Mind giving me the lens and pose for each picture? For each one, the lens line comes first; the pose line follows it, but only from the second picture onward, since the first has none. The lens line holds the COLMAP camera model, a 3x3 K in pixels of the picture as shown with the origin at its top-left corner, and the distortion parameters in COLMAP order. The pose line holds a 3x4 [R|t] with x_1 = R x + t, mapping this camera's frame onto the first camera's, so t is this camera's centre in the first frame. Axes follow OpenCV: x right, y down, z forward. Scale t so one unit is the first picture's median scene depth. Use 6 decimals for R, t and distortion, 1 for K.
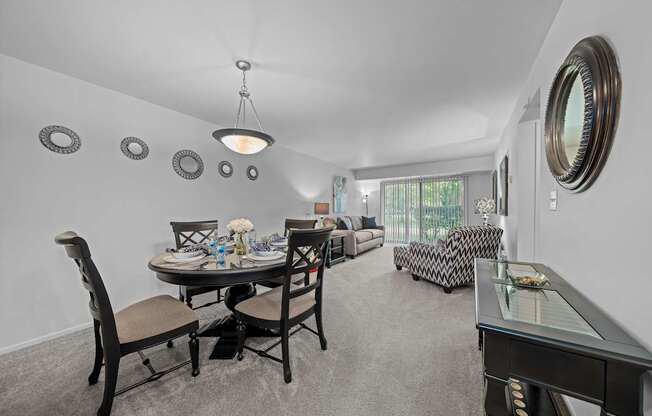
lens RADIAL K [[226.0, 0, 330.0], [0, 226.0, 211.1], [0, 0, 1]] dist [-0.000186, -0.000100]
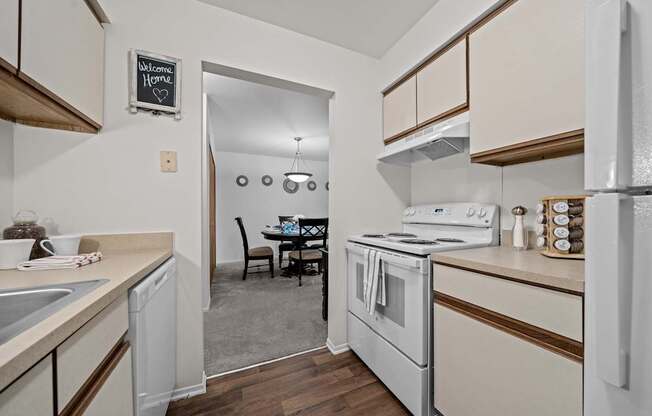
lens RADIAL K [[226.0, 0, 330.0], [0, 226.0, 211.1], [0, 0, 1]] dist [-0.000186, -0.000100]
pose [[0.836549, 0.001430, -0.547891, 0.949936], [-0.008496, 0.999910, -0.010362, 0.025547], [0.547827, 0.013323, 0.836486, -0.524451]]
